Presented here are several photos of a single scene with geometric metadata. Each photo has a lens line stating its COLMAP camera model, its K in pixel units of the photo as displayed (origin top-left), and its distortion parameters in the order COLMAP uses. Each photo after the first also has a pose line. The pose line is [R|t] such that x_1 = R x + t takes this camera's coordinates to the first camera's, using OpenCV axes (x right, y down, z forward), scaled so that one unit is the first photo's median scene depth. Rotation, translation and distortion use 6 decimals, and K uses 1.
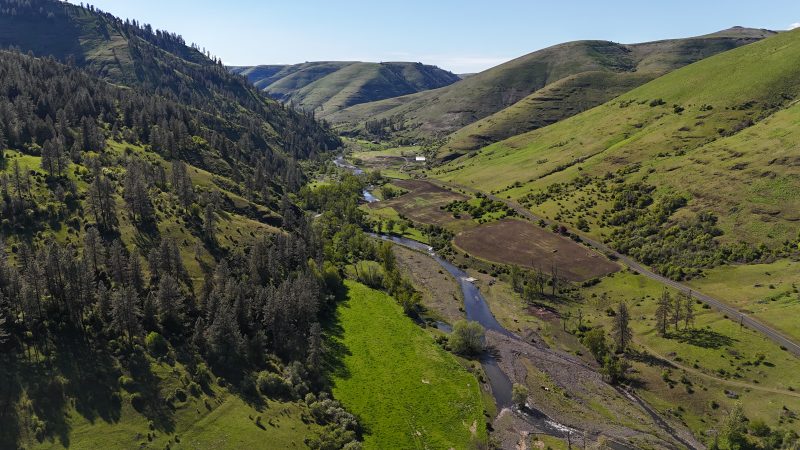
lens RADIAL K [[596.1, 0, 400.0], [0, 596.1, 225.5], [0, 0, 1]] dist [-0.009633, -0.004917]
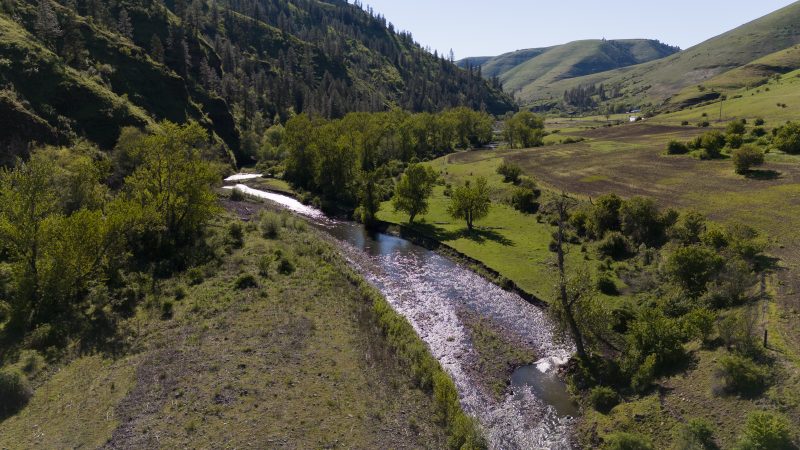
lens RADIAL K [[596.1, 0, 399.9], [0, 596.1, 225.1], [0, 0, 1]] dist [-0.009633, -0.004917]
pose [[0.933369, 0.067469, -0.352521, 0.021531], [-0.074772, 0.997175, -0.007122, 0.005302], [0.351045, 0.033006, 0.935777, 0.301252]]
